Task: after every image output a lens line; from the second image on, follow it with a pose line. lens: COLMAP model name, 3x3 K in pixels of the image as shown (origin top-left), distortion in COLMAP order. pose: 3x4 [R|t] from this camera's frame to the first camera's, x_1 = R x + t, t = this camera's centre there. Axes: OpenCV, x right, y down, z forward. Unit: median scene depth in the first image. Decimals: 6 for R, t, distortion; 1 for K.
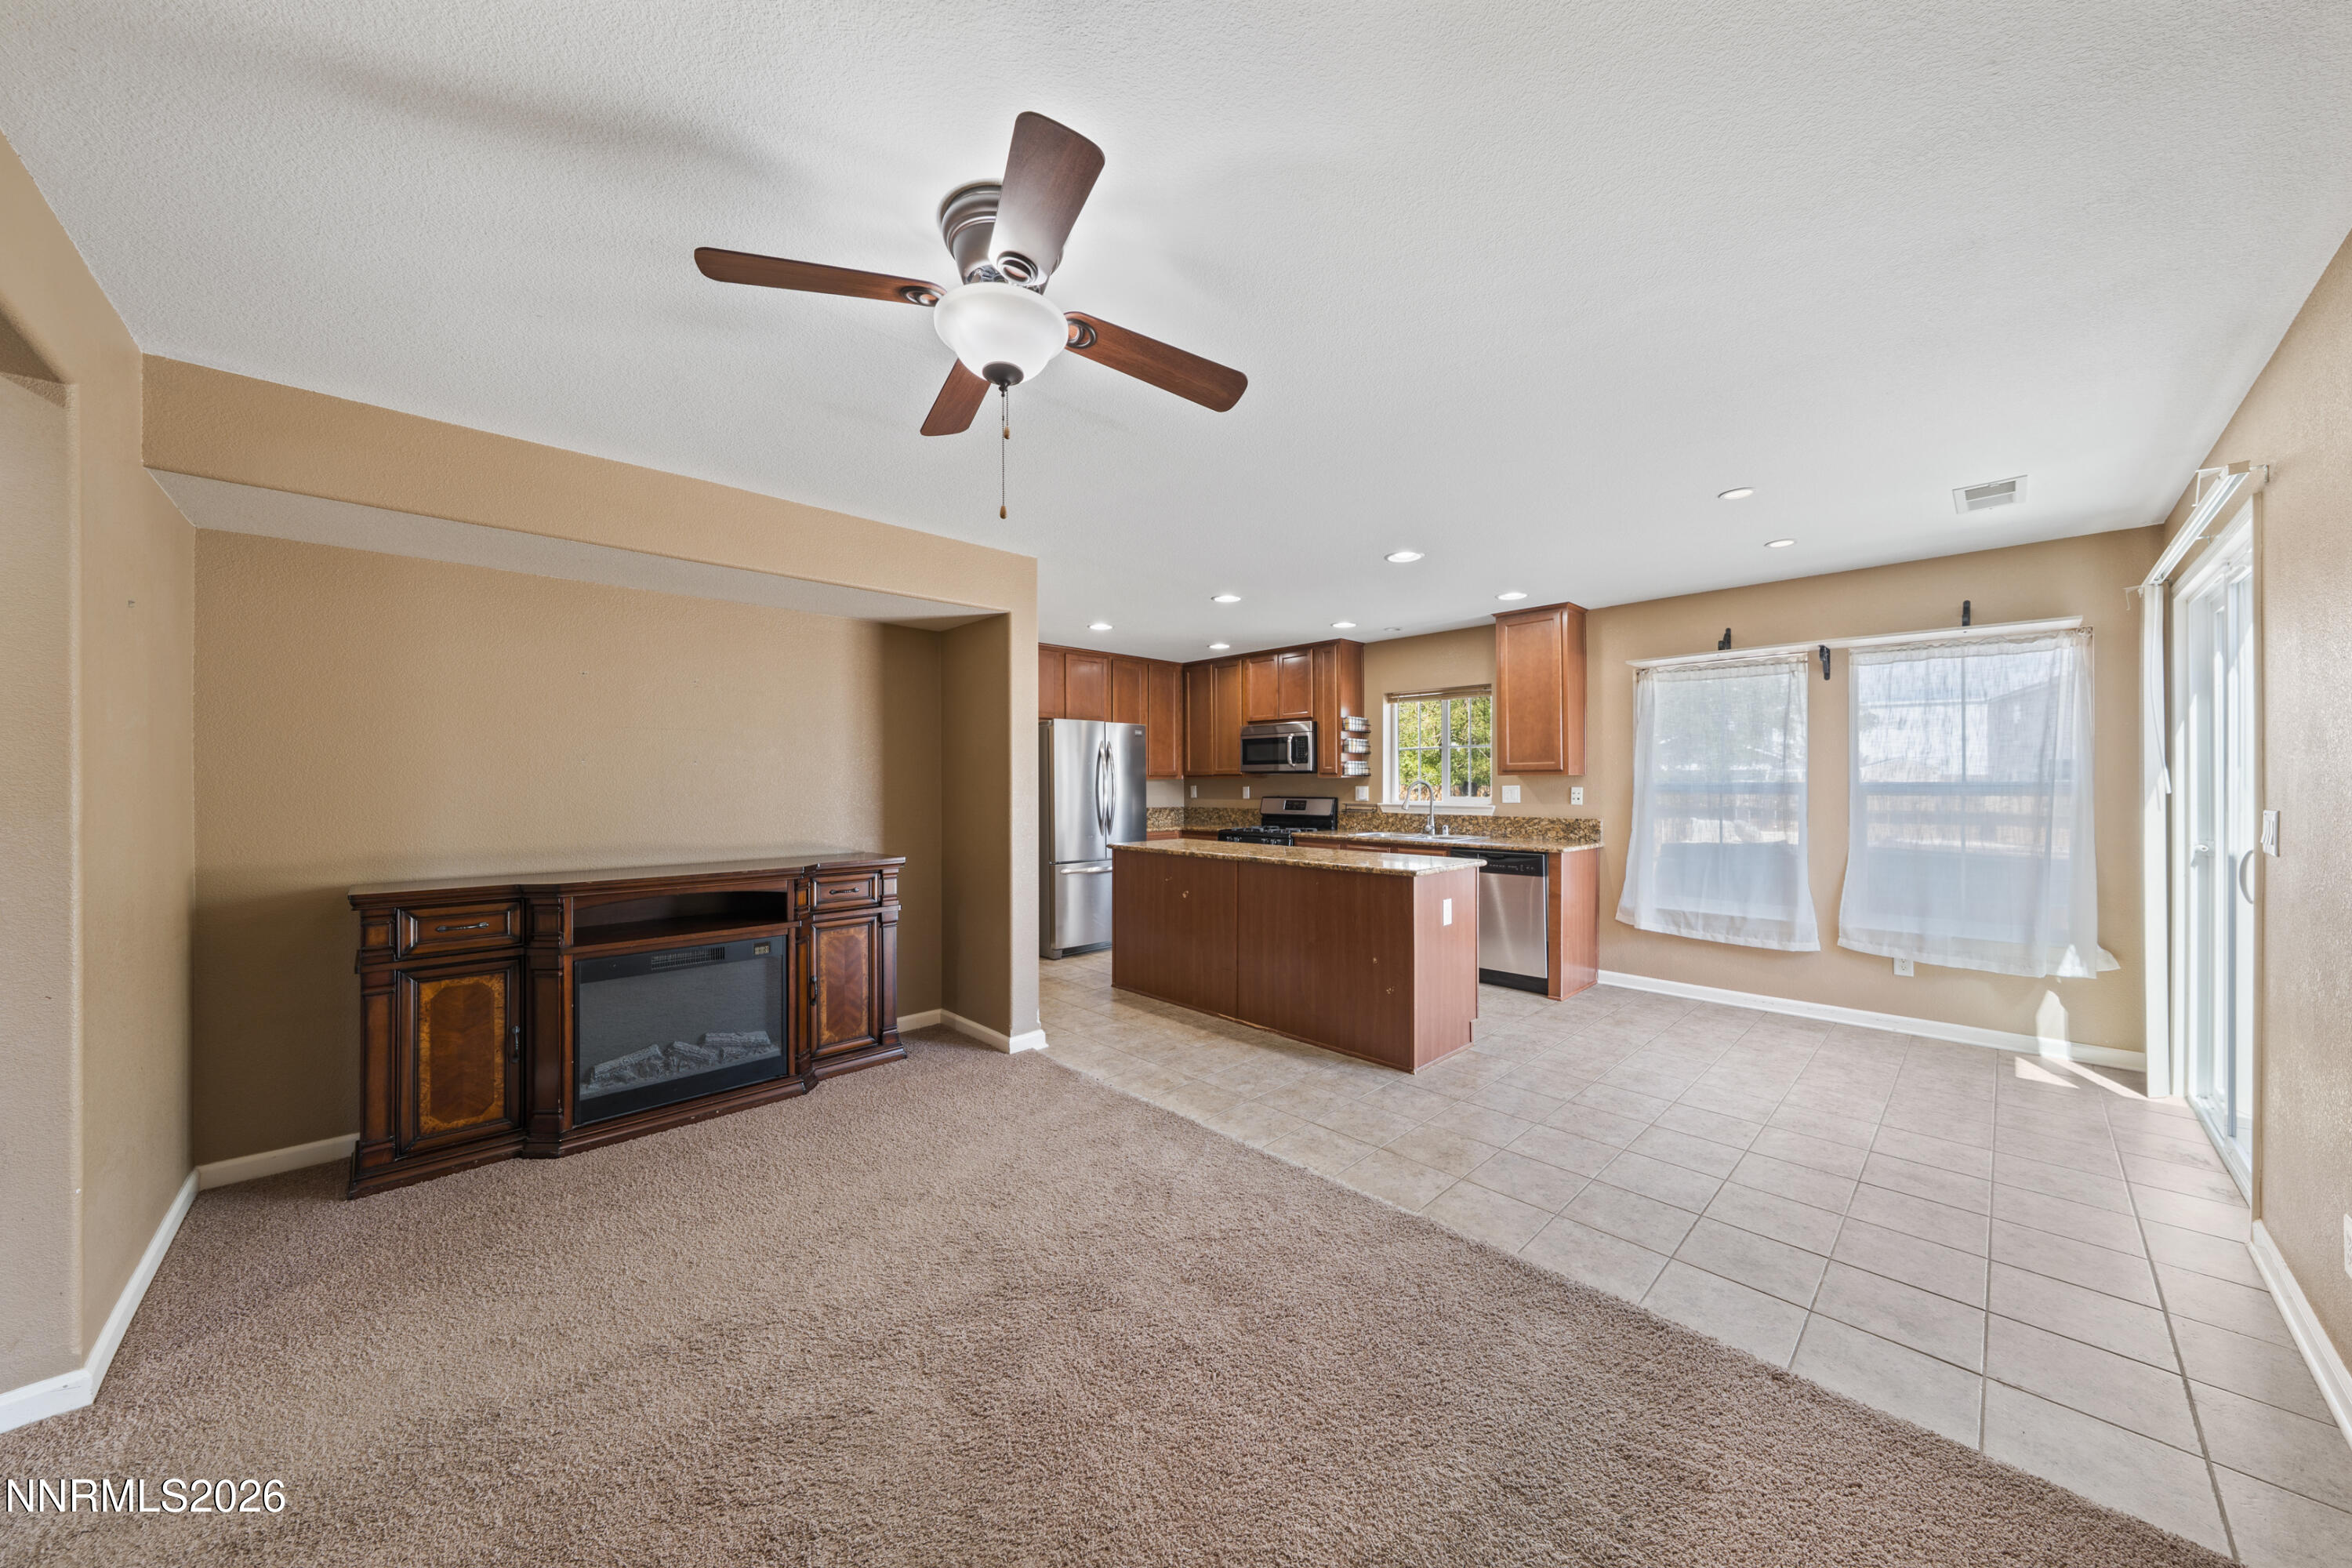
lens RADIAL K [[800.7, 0, 1174.5], [0, 800.7, 786.3], [0, 0, 1]] dist [-0.001615, 0.000131]
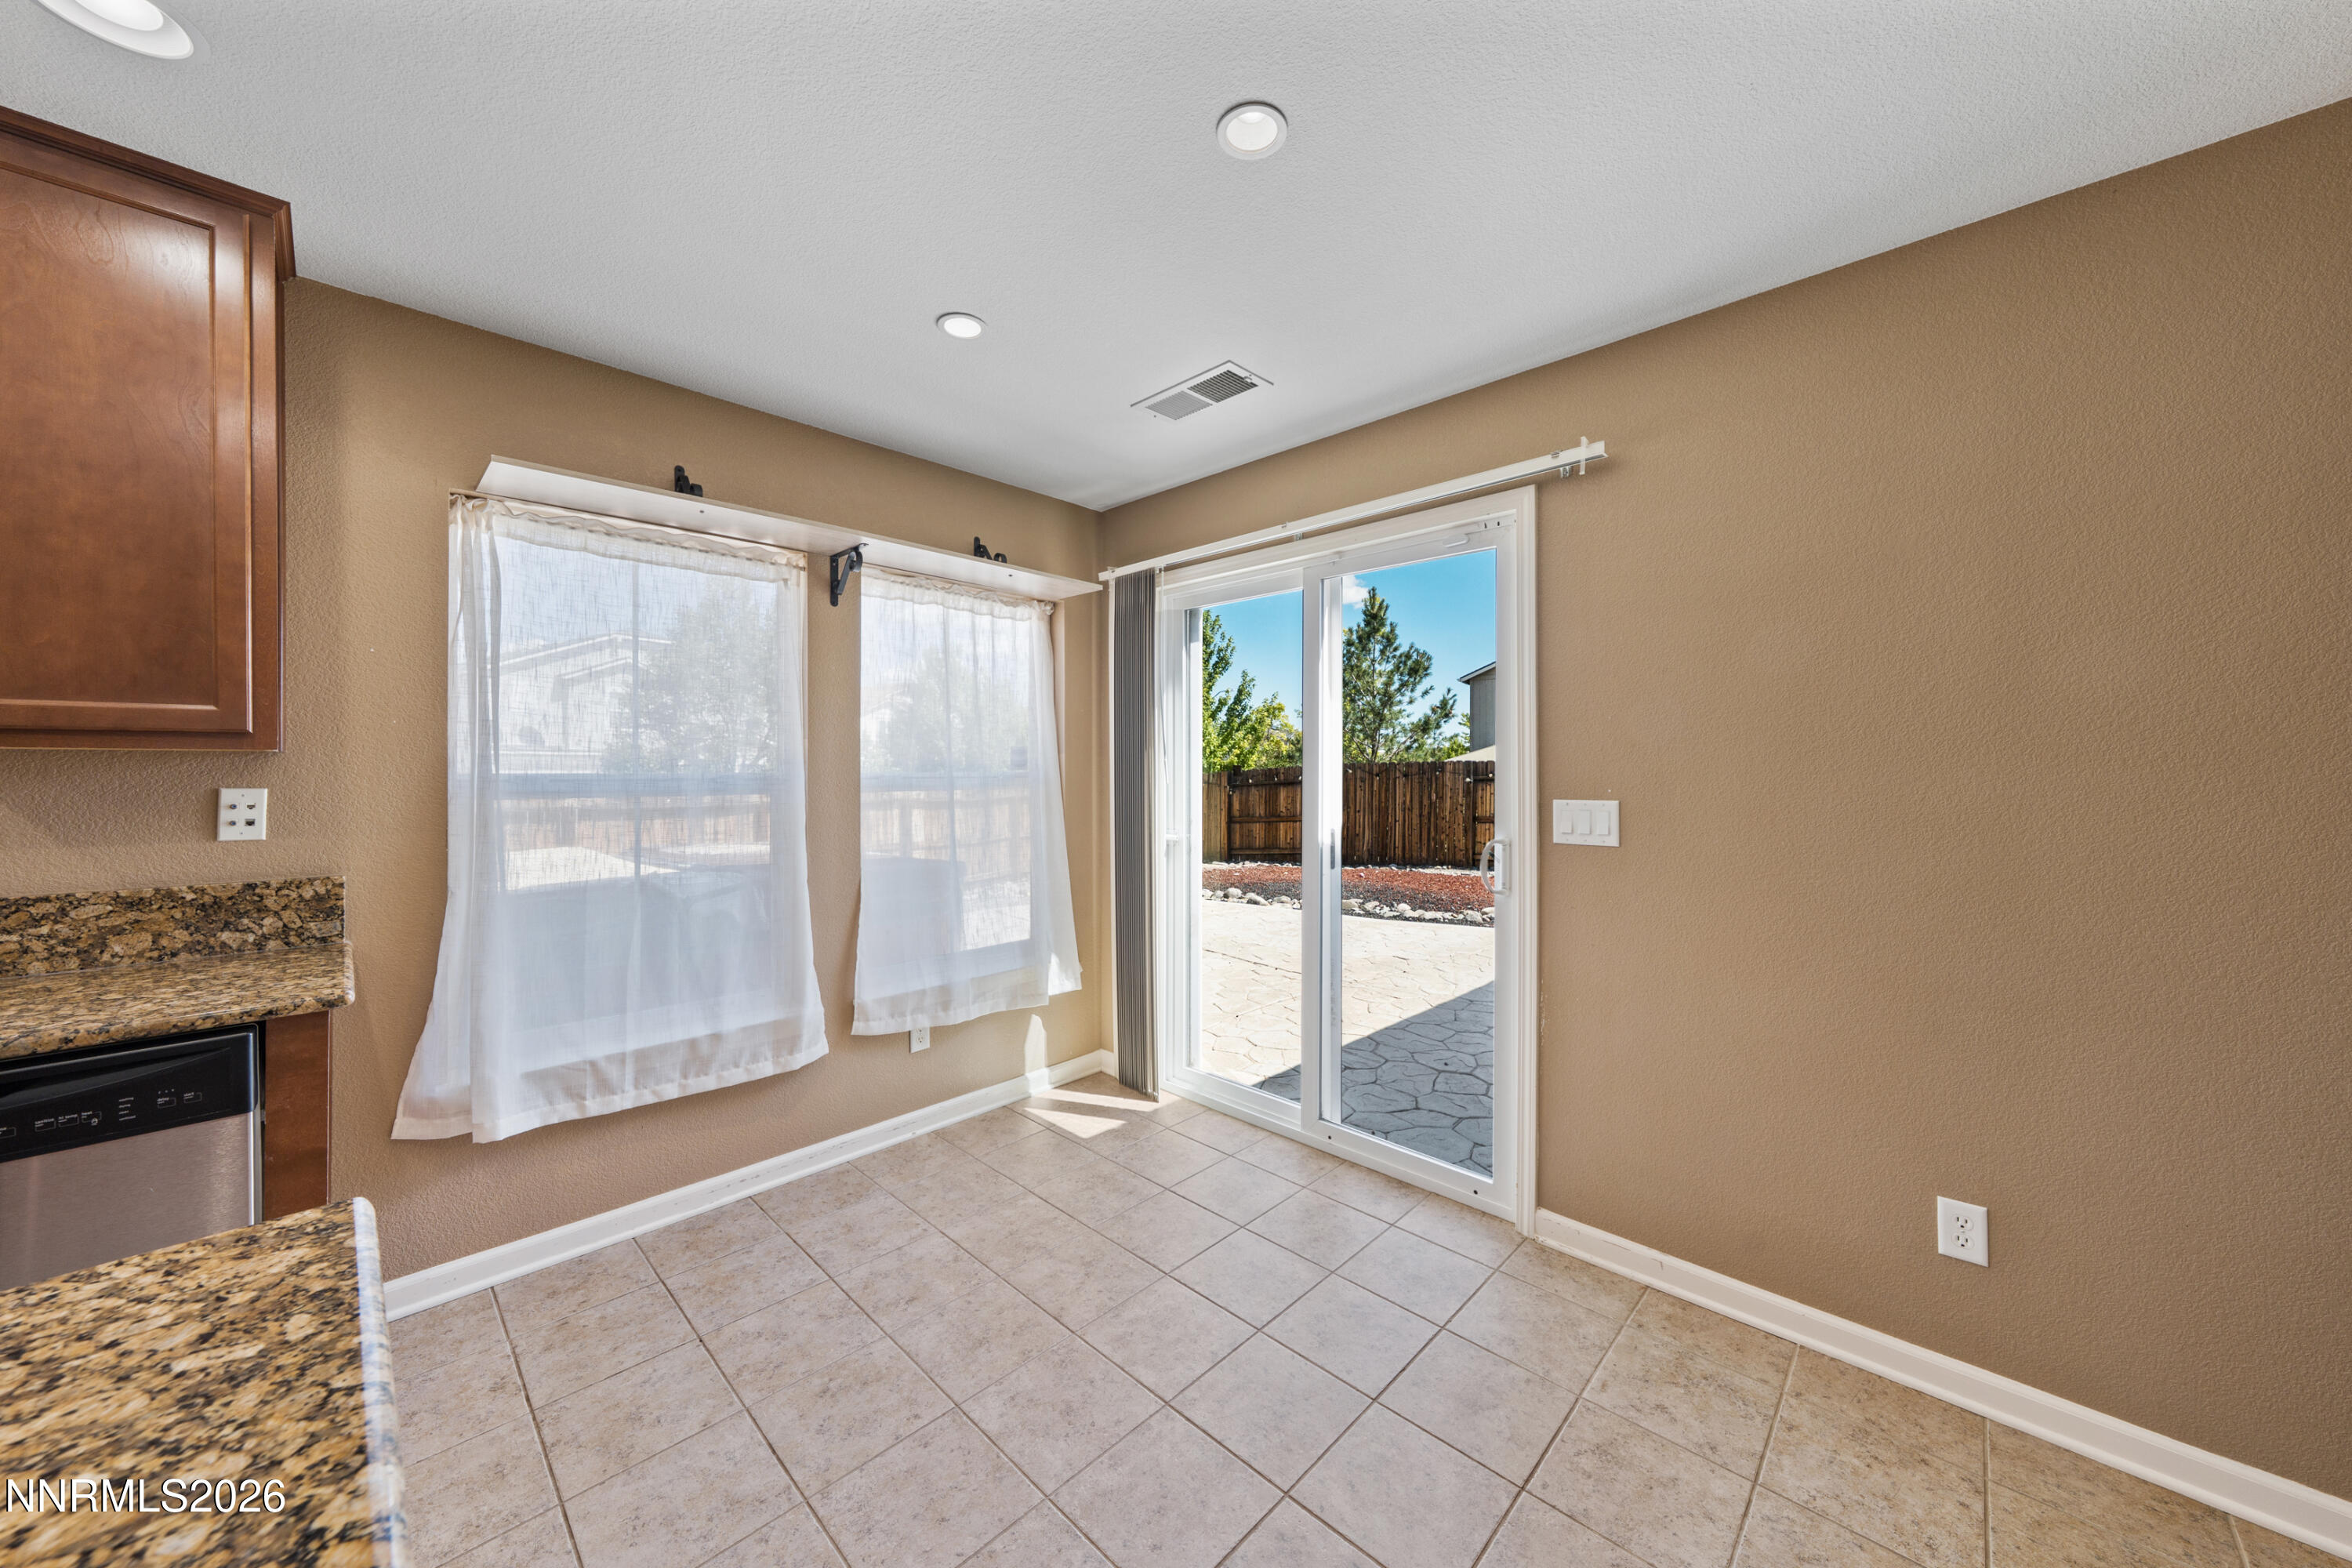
lens RADIAL K [[817.9, 0, 1182.7], [0, 817.9, 769.5], [0, 0, 1]] dist [-0.001240, -0.000443]
pose [[-0.043582, 0.004682, 0.999039, 0.150126], [0.005905, 0.999973, -0.004428, -0.002697], [-0.999032, 0.005707, -0.043608, 0.635651]]
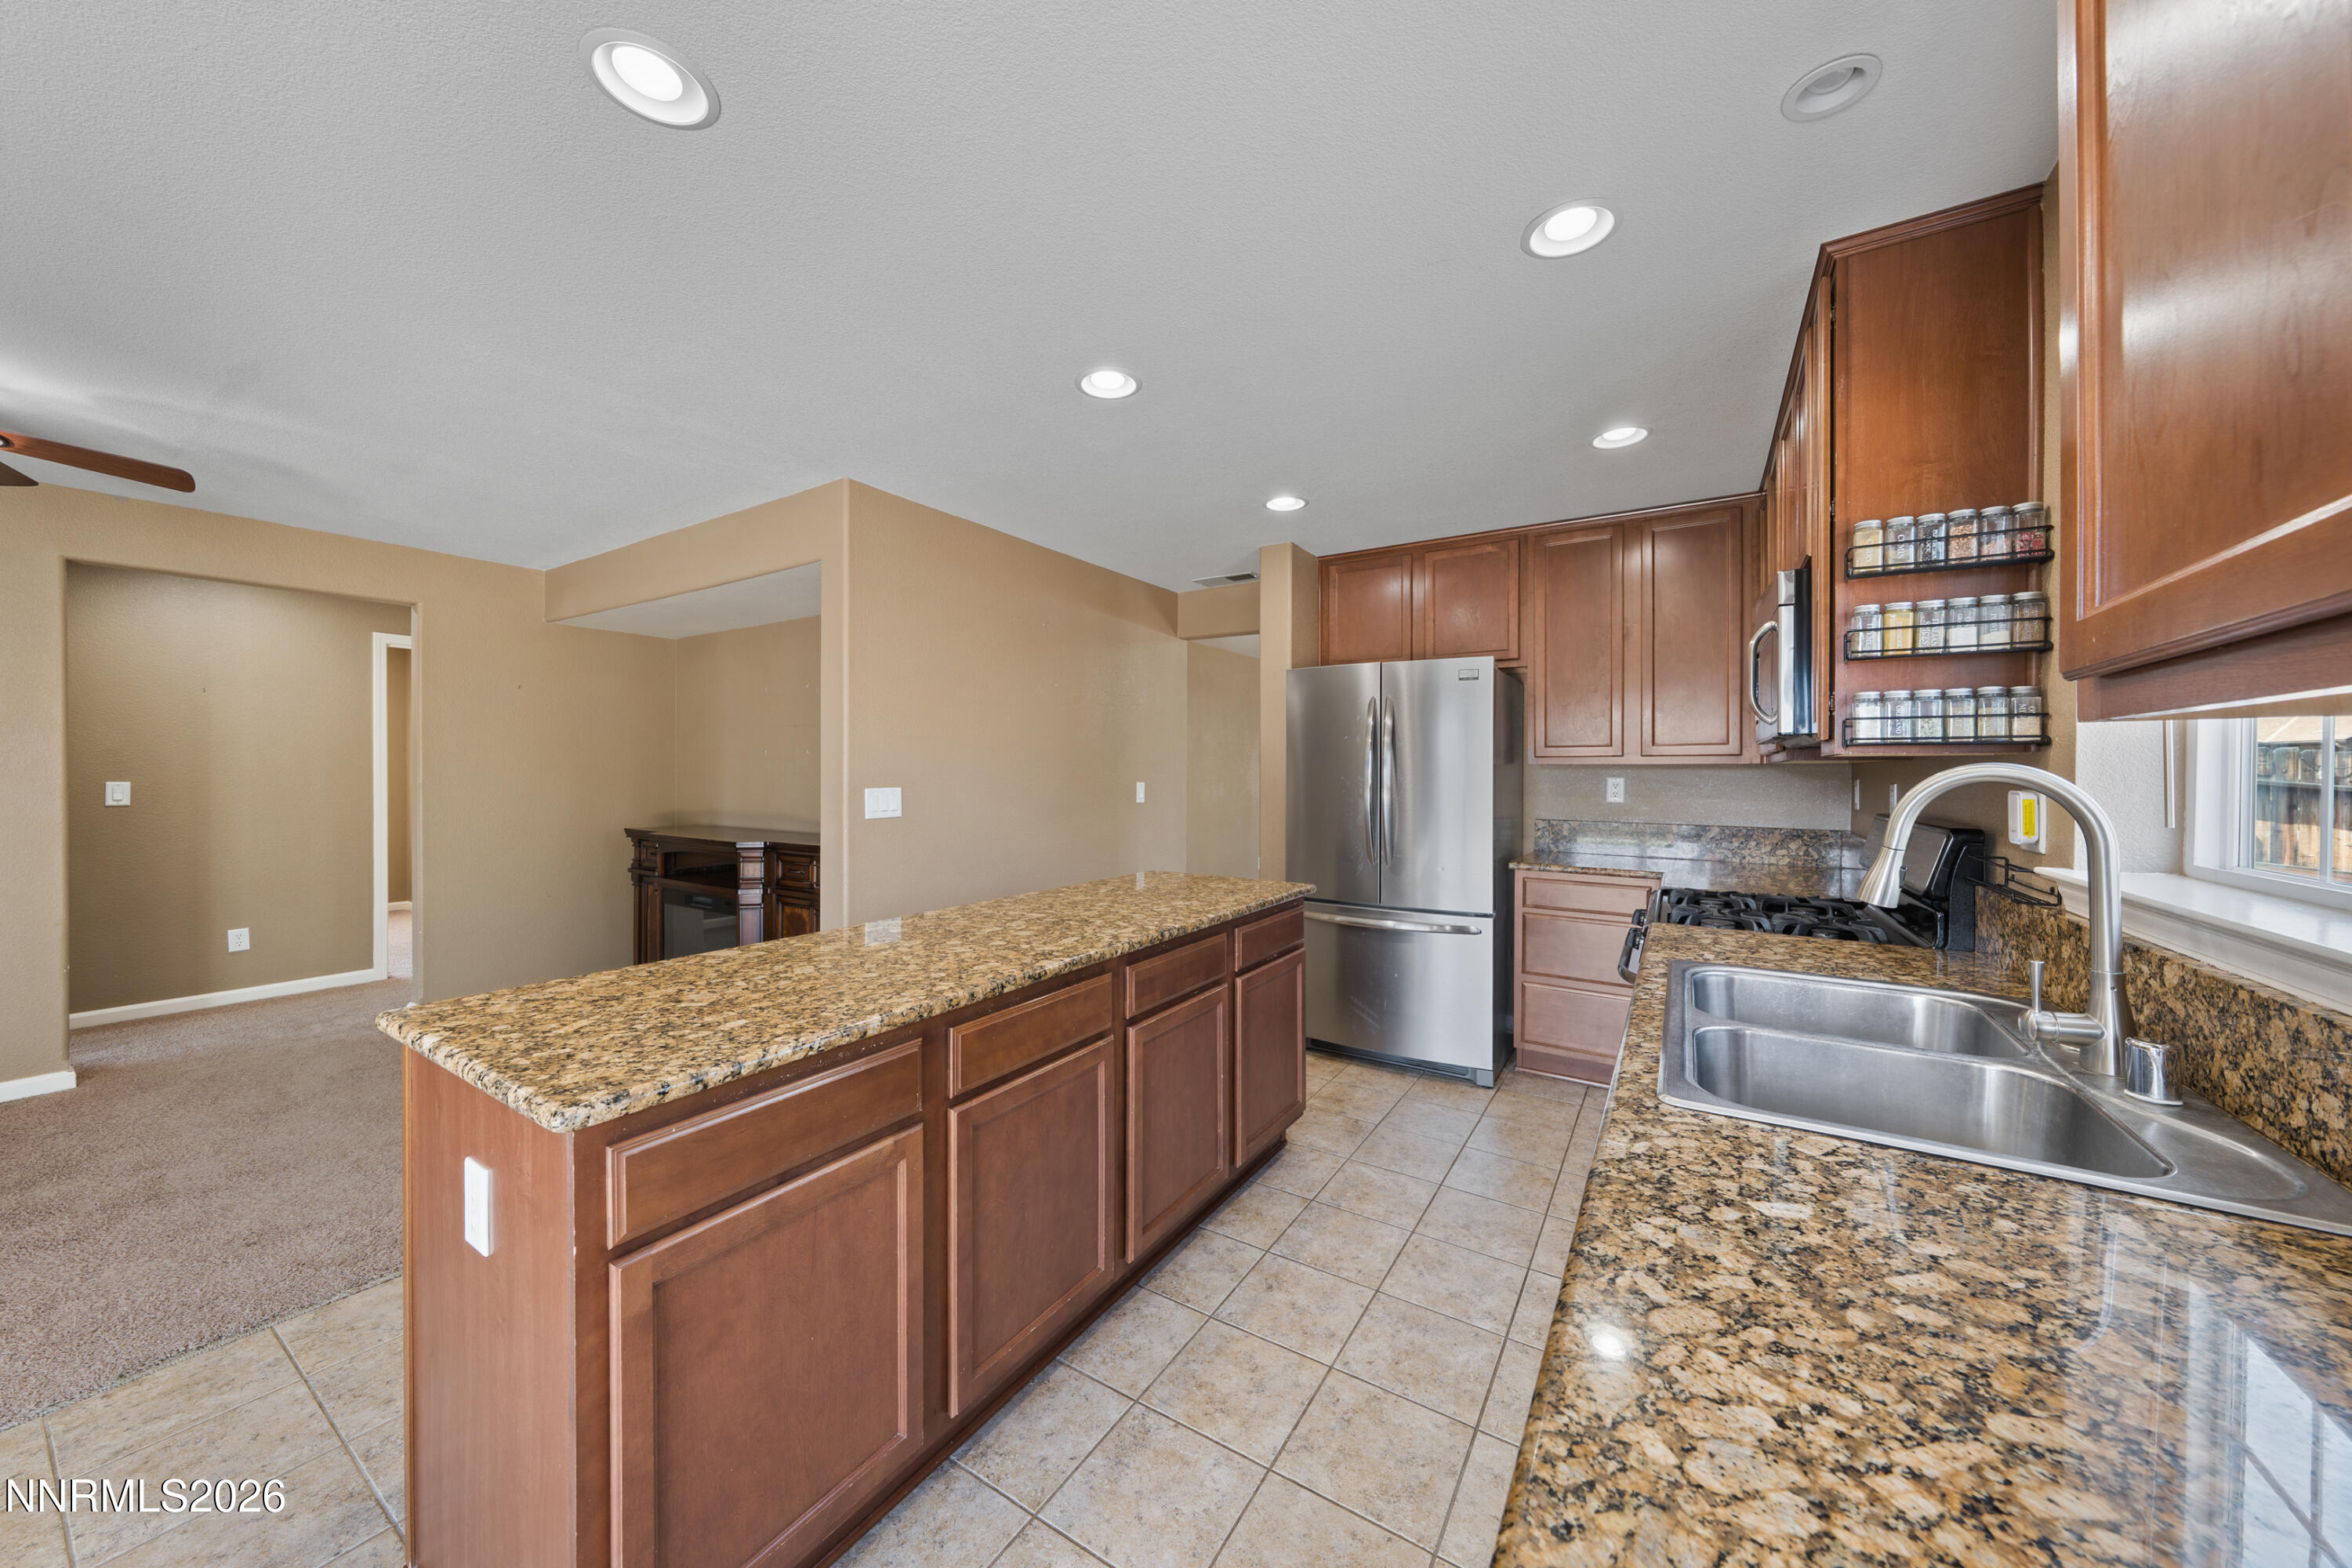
lens RADIAL K [[800.7, 0, 1178.2], [0, 800.7, 775.4], [0, 0, 1]] dist [-0.001615, 0.000131]
pose [[0.237457, 0.009659, -0.971350, 0.505367], [-0.008628, 0.999932, 0.007834, -0.005052], [0.971360, 0.006520, 0.237524, 0.865828]]
